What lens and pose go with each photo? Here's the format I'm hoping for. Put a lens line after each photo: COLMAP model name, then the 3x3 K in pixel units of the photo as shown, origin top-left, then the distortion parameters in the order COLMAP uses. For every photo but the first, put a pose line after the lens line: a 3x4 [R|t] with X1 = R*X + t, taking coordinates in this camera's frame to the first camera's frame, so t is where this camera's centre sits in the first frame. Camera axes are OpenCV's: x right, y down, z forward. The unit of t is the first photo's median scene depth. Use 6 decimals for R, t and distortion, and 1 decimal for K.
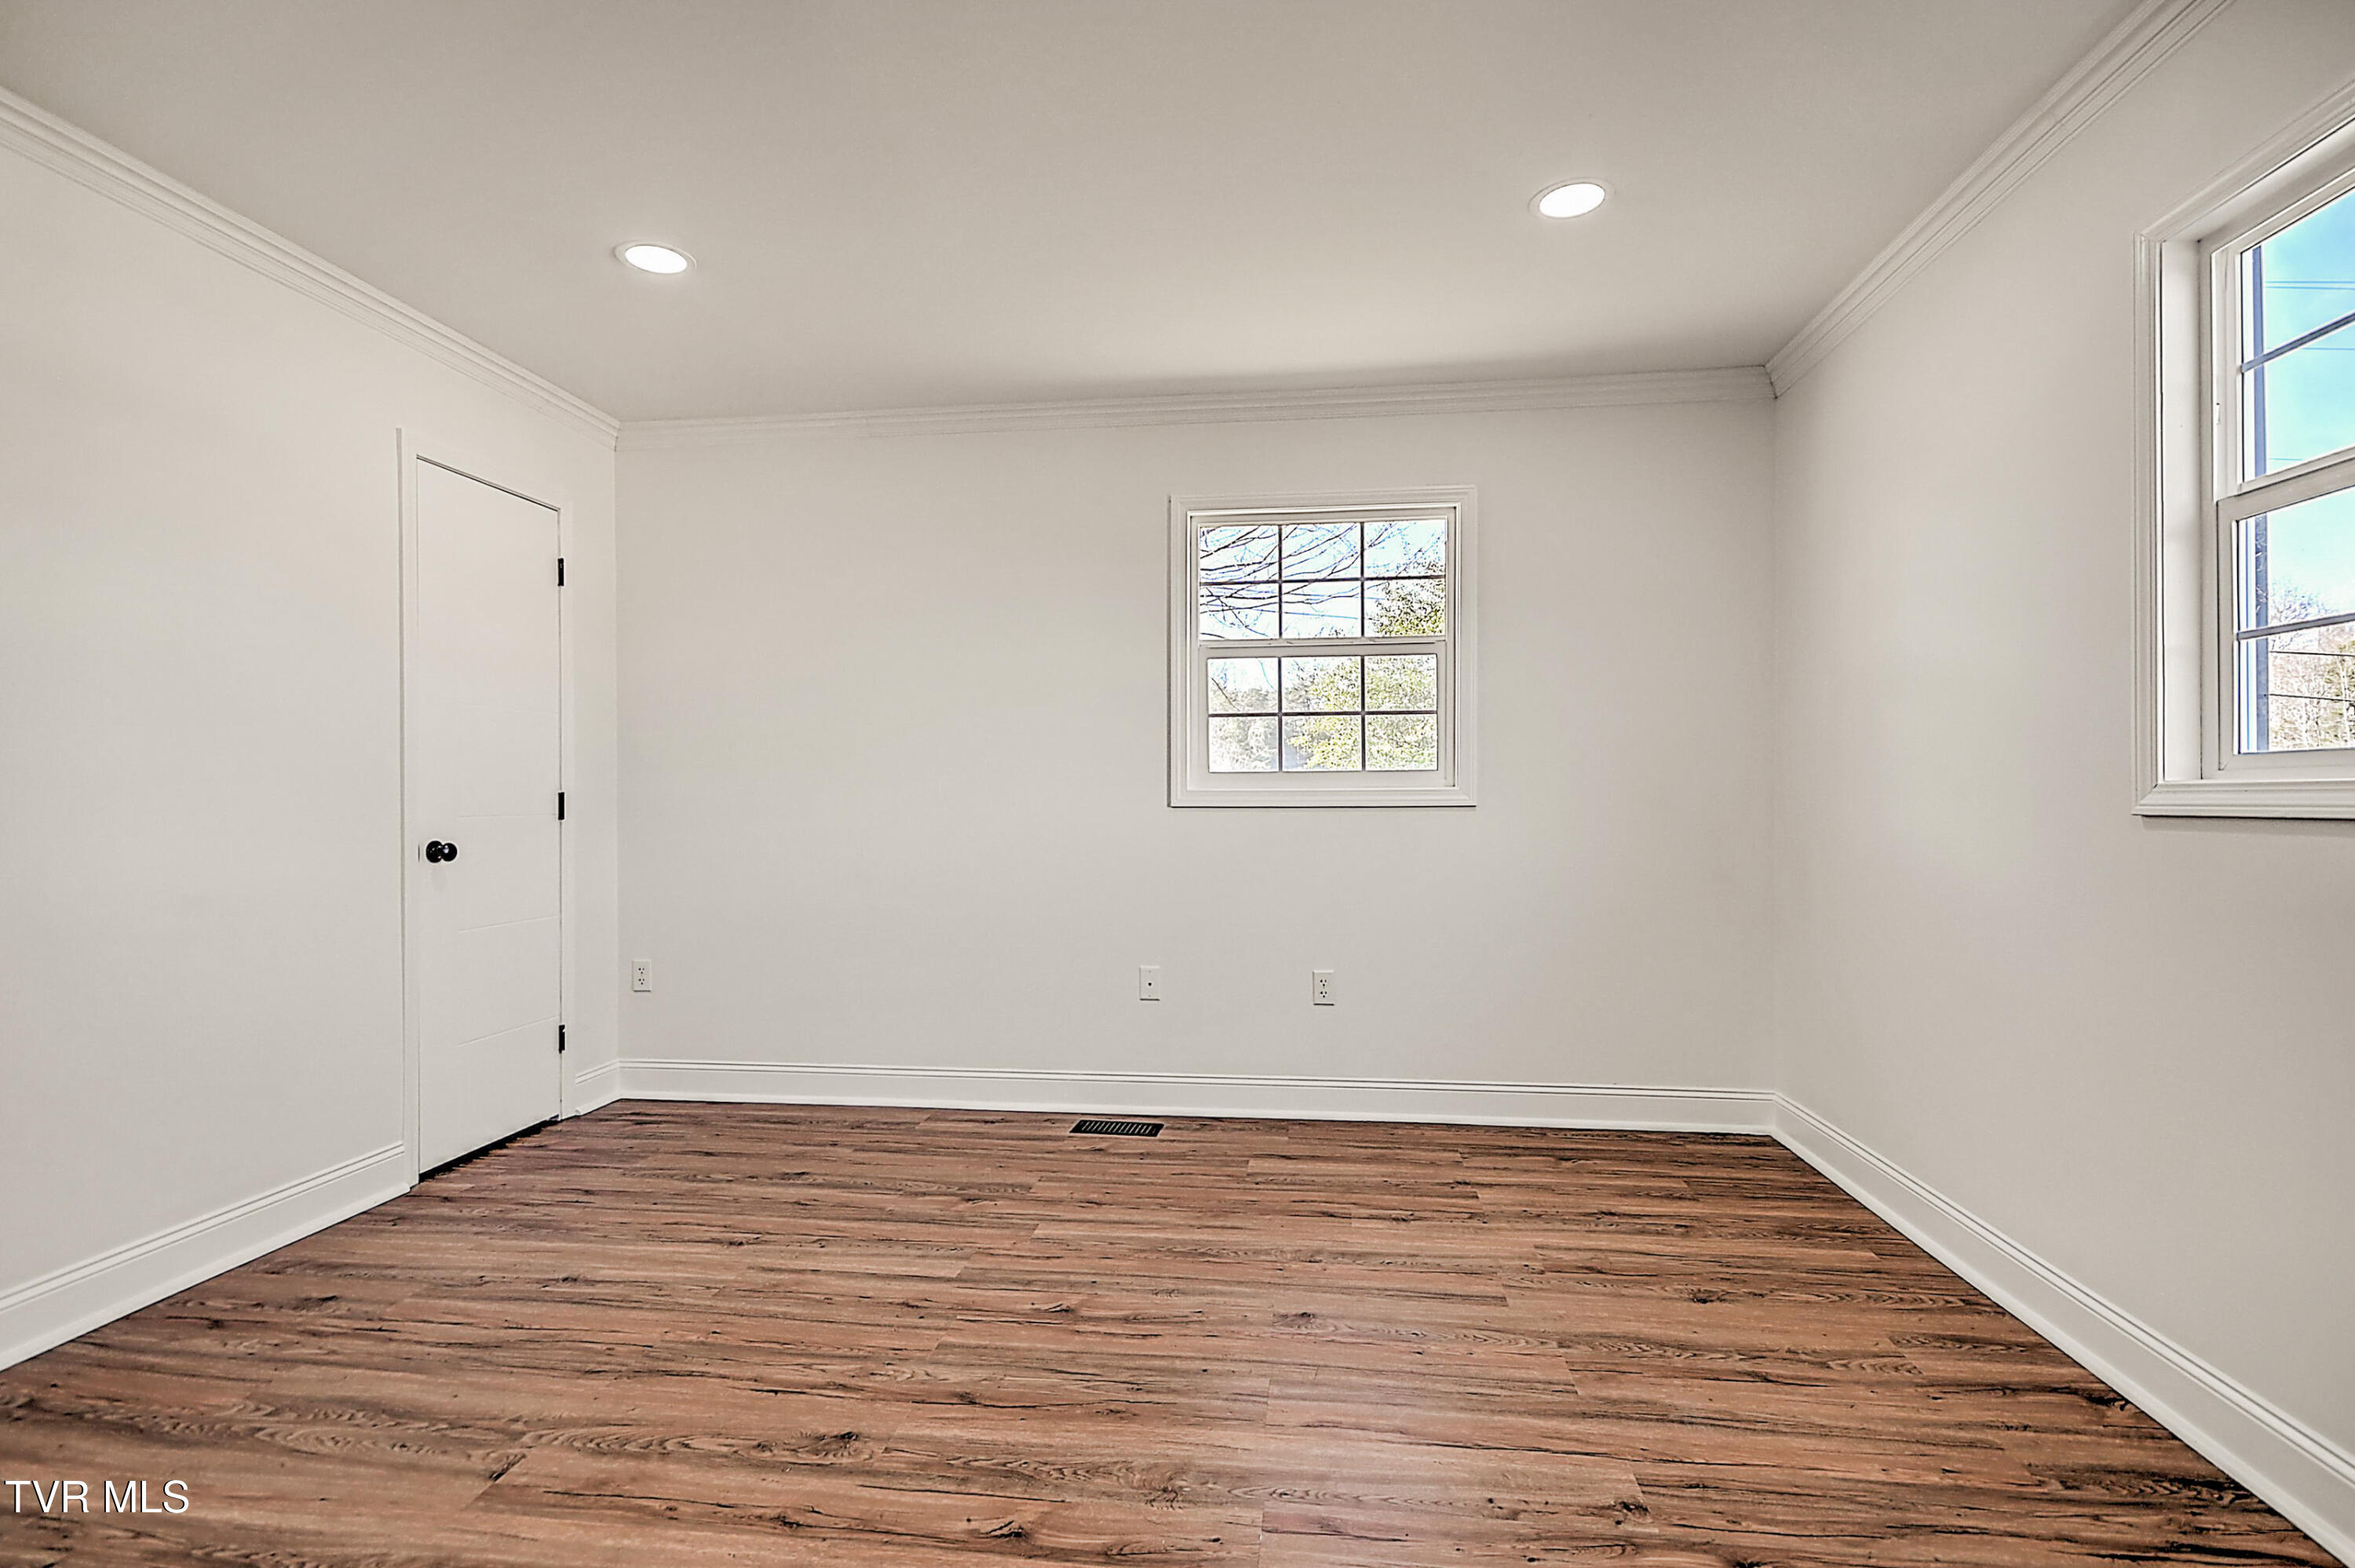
lens RADIAL K [[1139.3, 0, 1172.6], [0, 1139.3, 805.3], [0, 0, 1]] dist [0.004000, 0.000084]
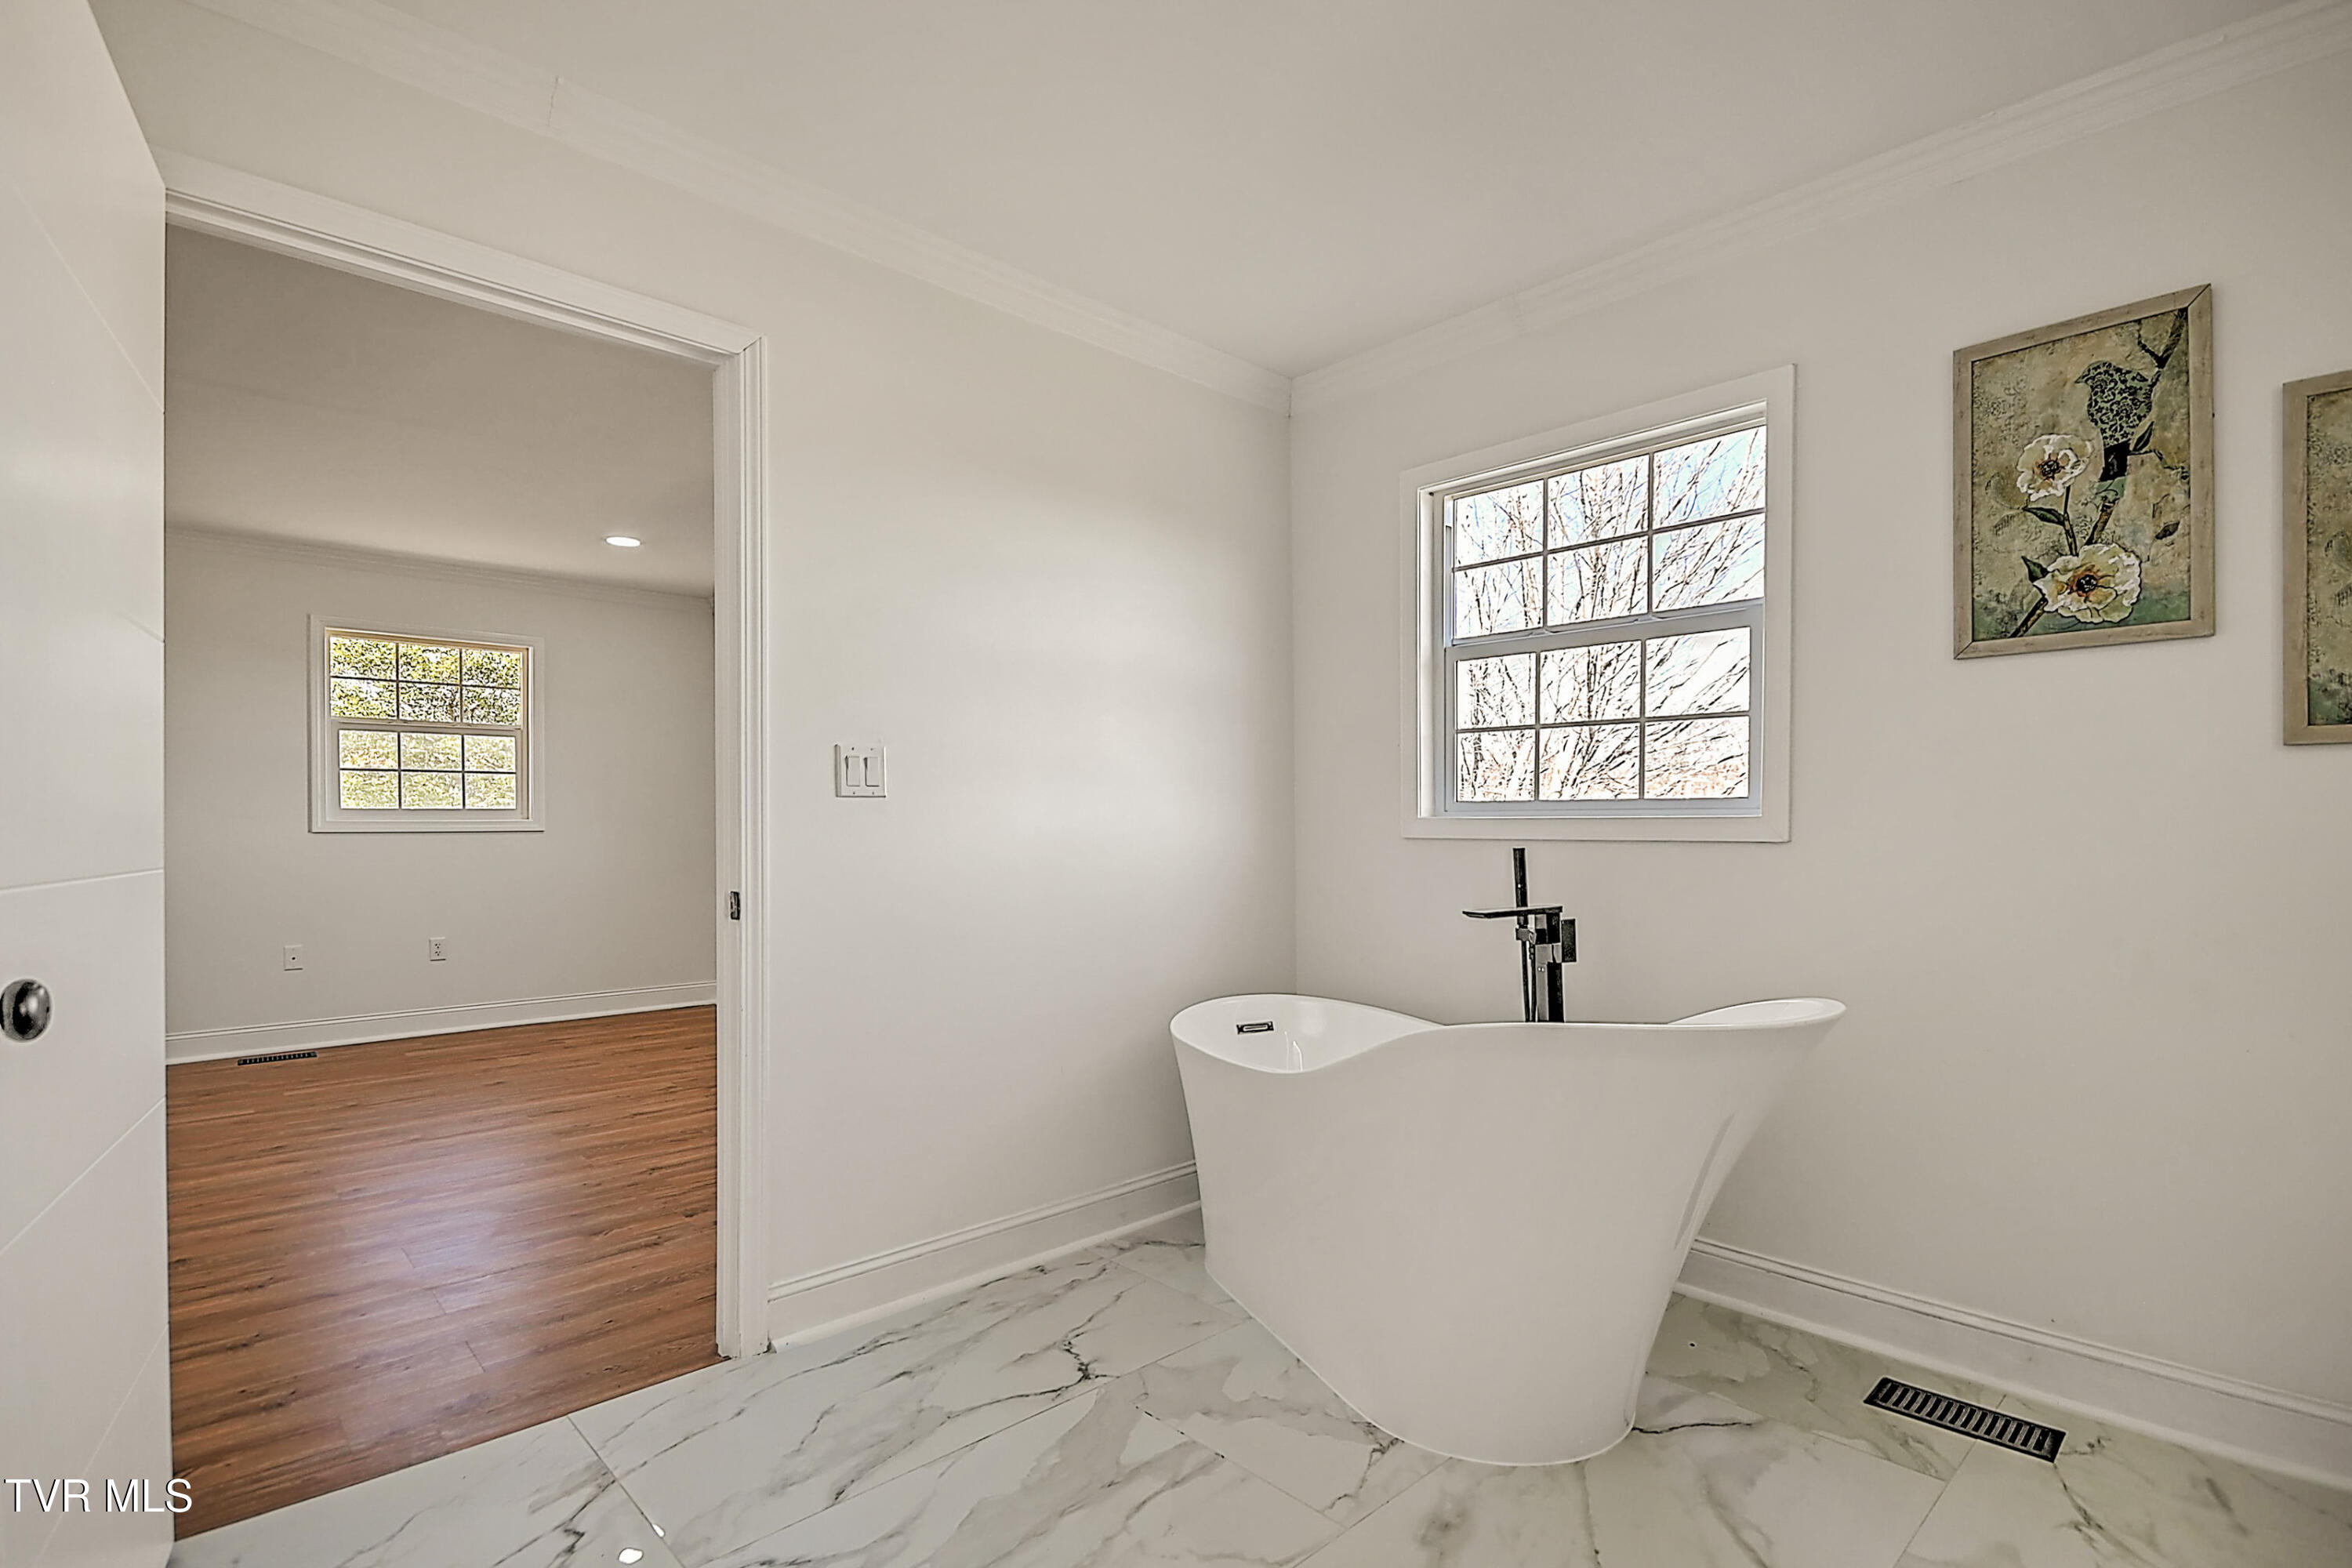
lens RADIAL K [[1111.6, 0, 1163.6], [0, 1111.6, 835.3], [0, 0, 1]] dist [-0.000586, -0.000196]
pose [[0.638607, -0.006769, 0.769503, -0.484961], [0.006098, 0.999974, 0.003737, 0.007646], [-0.769509, 0.002306, 0.638632, -0.878107]]
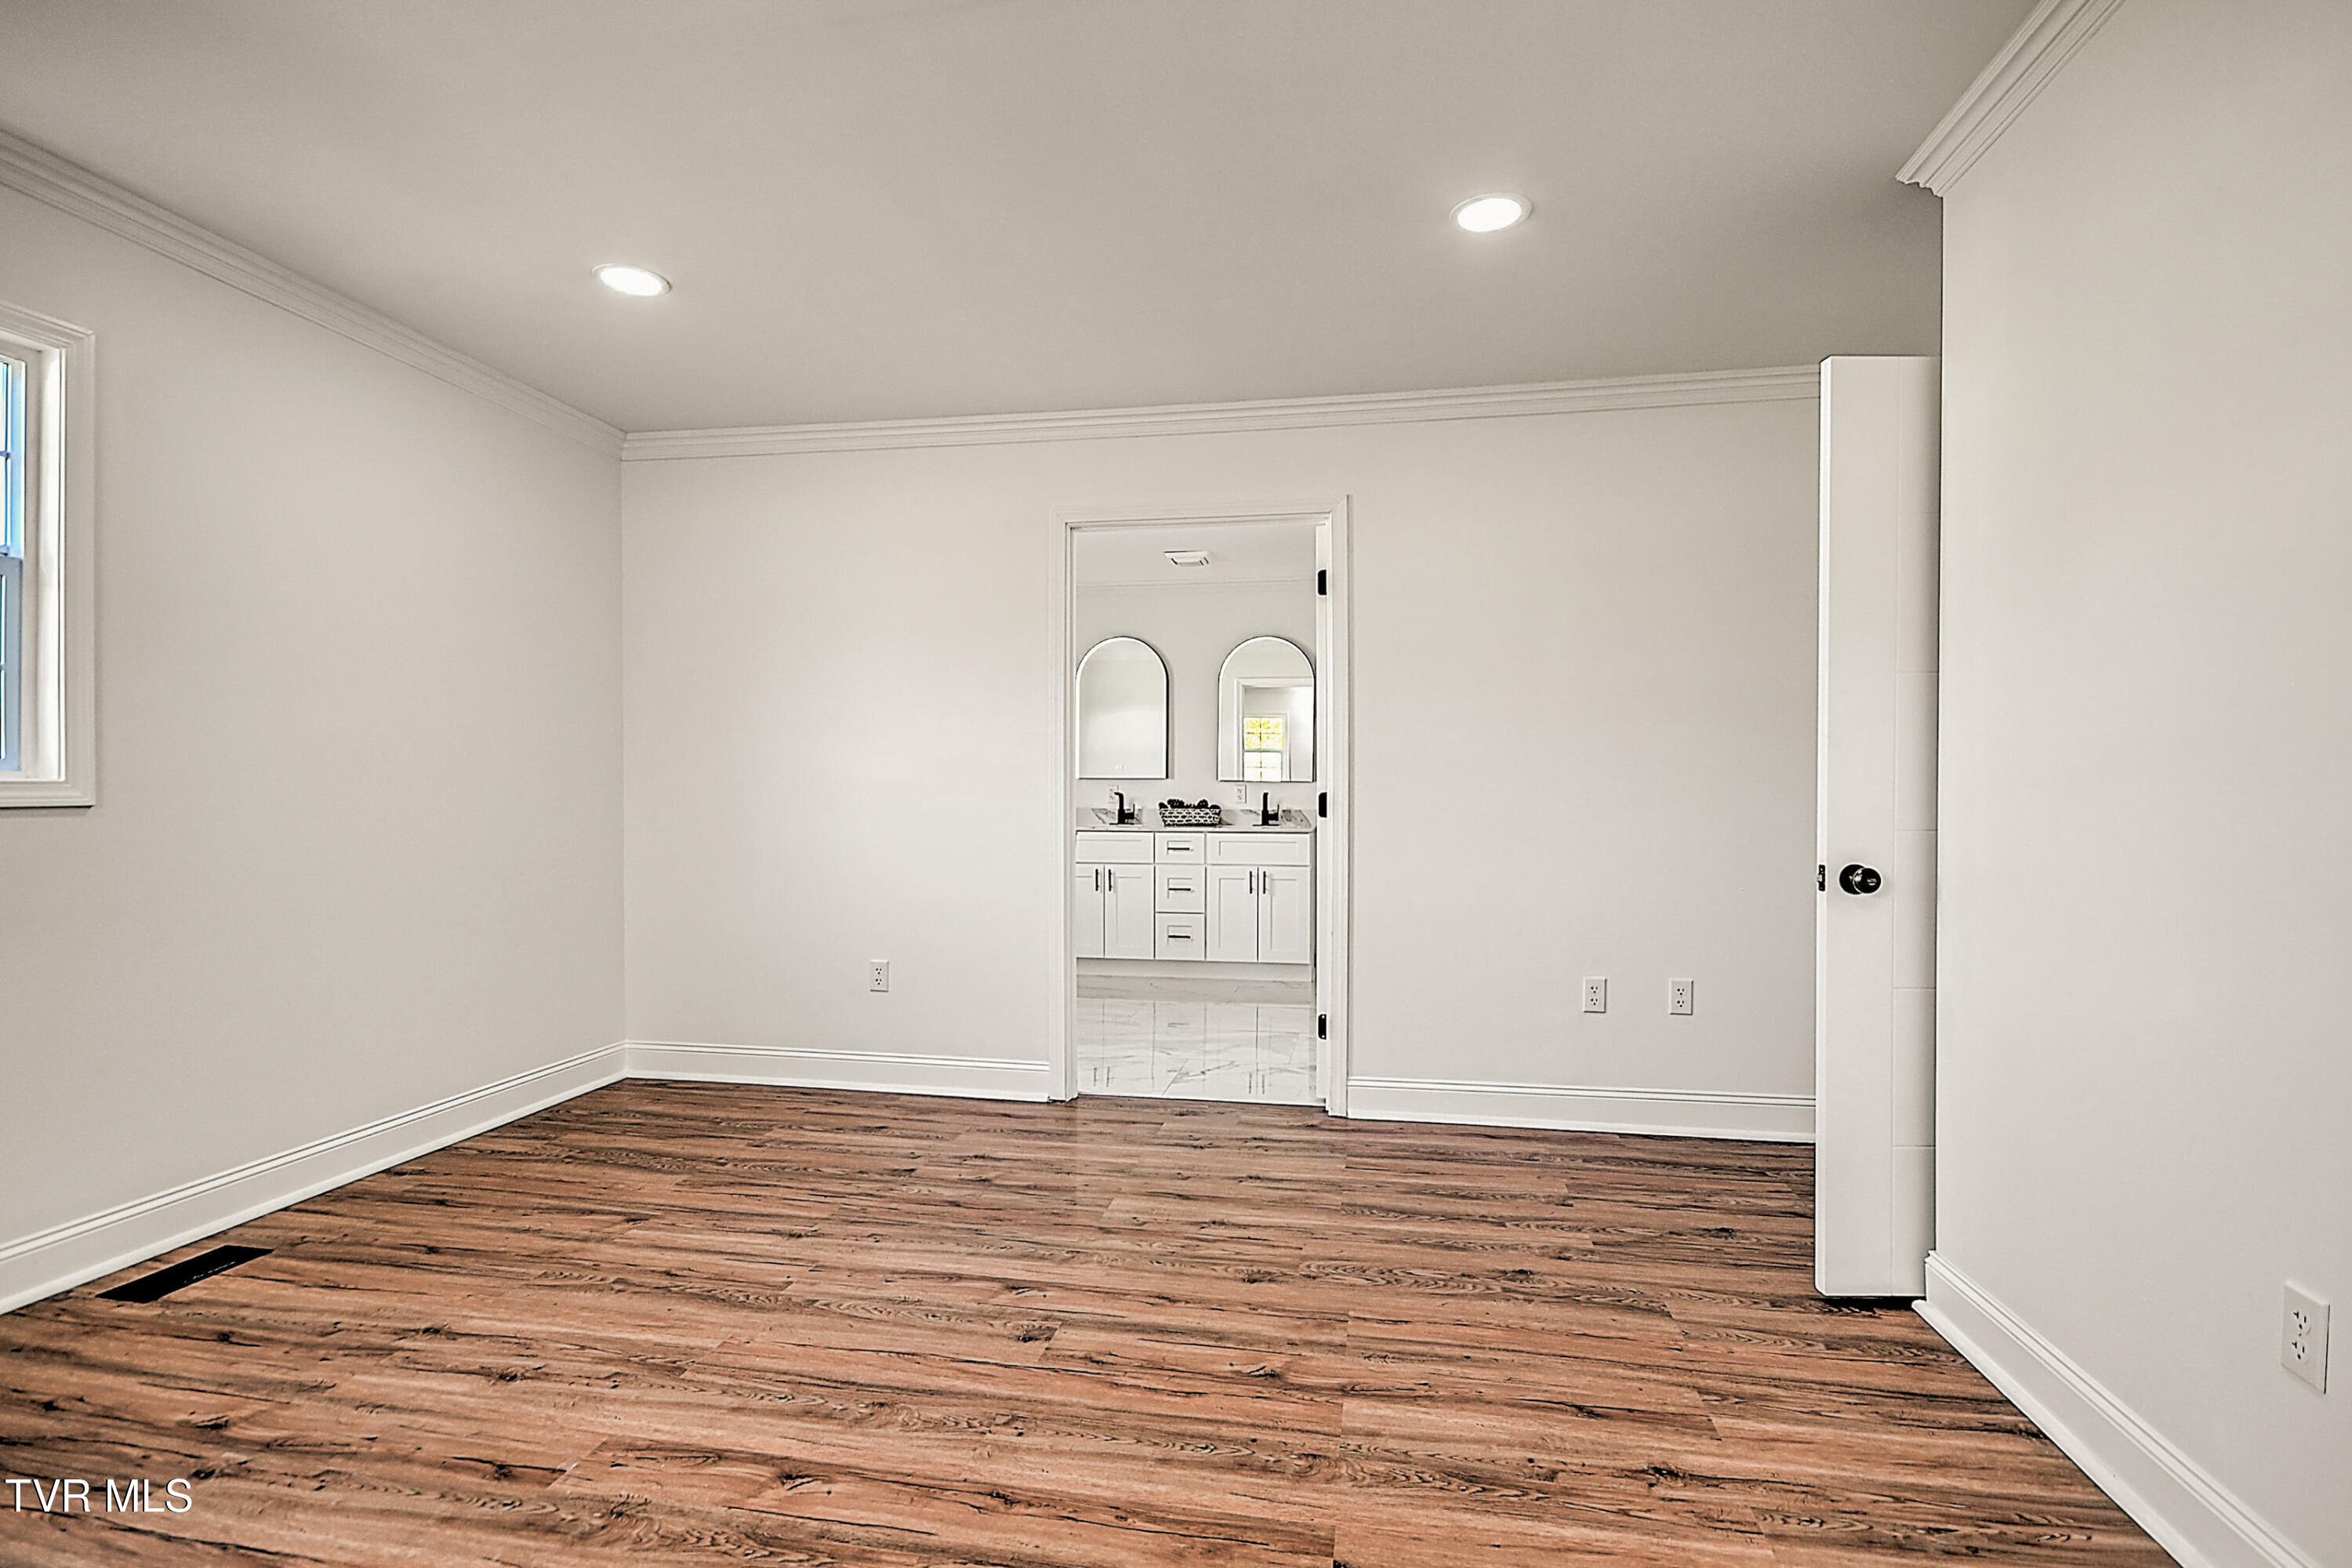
lens RADIAL K [[1133.9, 0, 1160.0], [0, 1133.9, 785.0], [0, 0, 1]] dist [0.003074, -0.000554]
pose [[-0.997613, -0.002298, 0.069018, -0.297237], [-0.002236, 0.999997, 0.000977, -0.009411], [-0.069020, 0.000821, -0.997615, 1.089815]]
